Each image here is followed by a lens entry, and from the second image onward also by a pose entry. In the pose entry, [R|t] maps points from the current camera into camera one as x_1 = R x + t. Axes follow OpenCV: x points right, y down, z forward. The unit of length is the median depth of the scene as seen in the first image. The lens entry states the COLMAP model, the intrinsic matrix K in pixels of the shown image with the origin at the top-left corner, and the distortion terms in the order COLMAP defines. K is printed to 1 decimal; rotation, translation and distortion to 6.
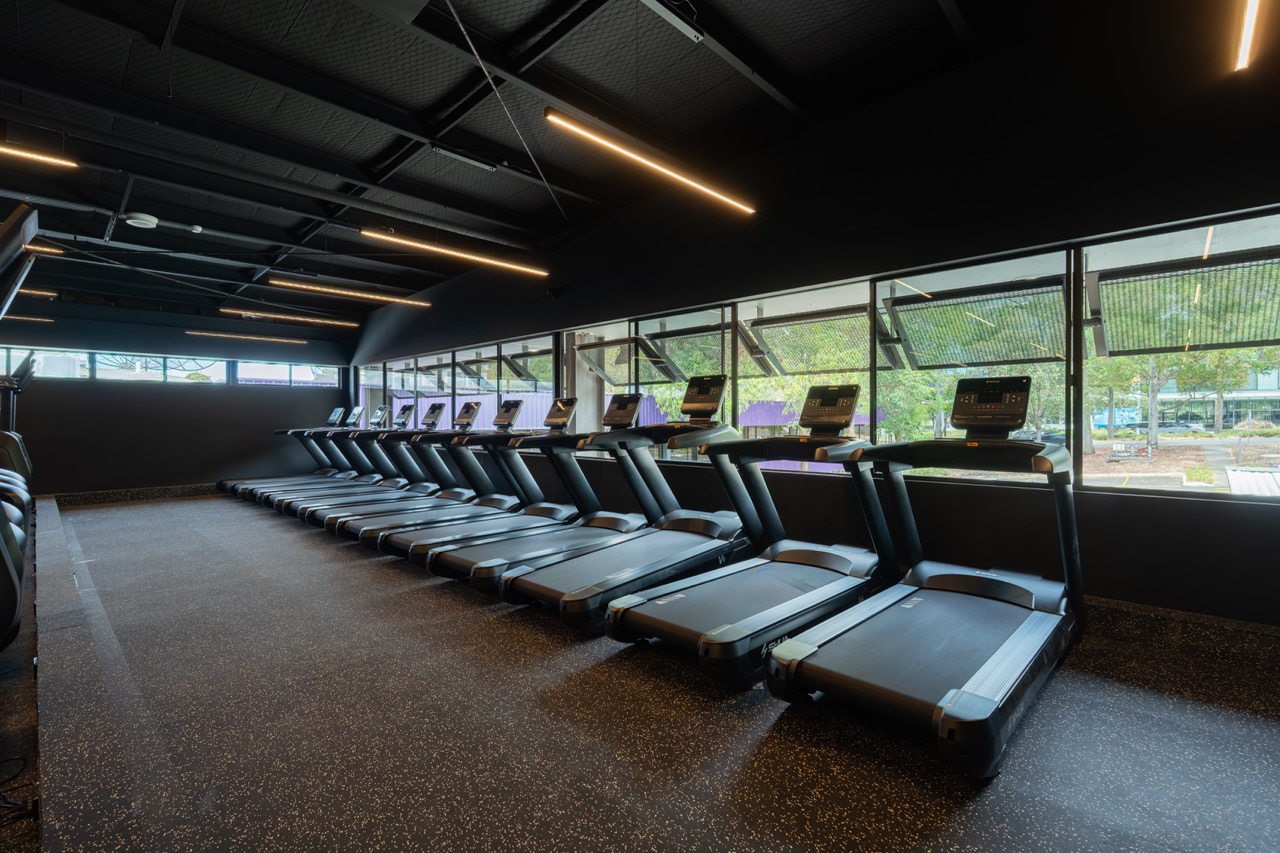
lens RADIAL K [[583.7, 0, 639.0], [0, 583.7, 425.3], [0, 0, 1]] dist [0.001485, -0.000941]
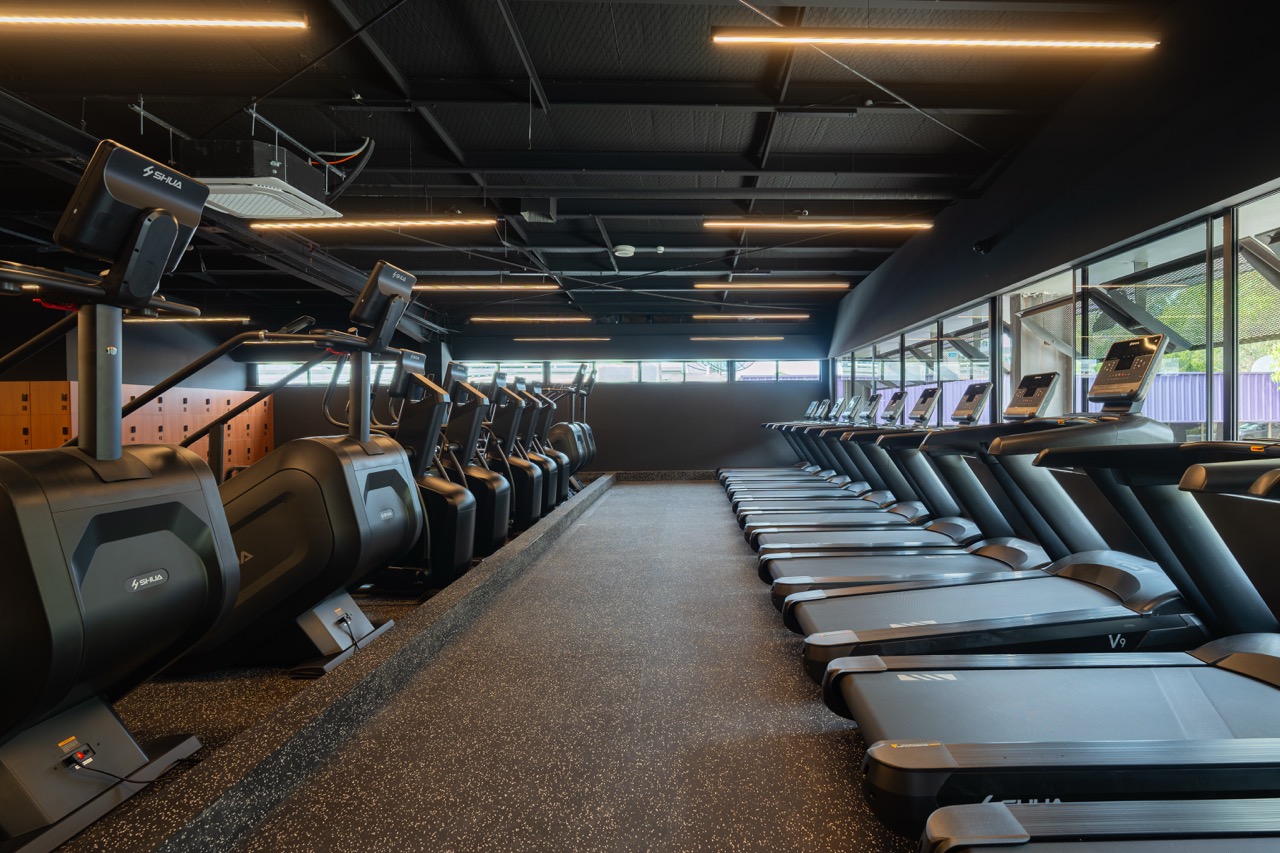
lens RADIAL K [[633.4, 0, 639.7], [0, 633.4, 423.3], [0, 0, 1]] dist [-0.009629, -0.001346]
pose [[0.716627, 0.004503, -0.697442, 0.136954], [0.000738, 0.999974, 0.007215, -0.000463], [0.697457, -0.005685, 0.716604, 0.104993]]
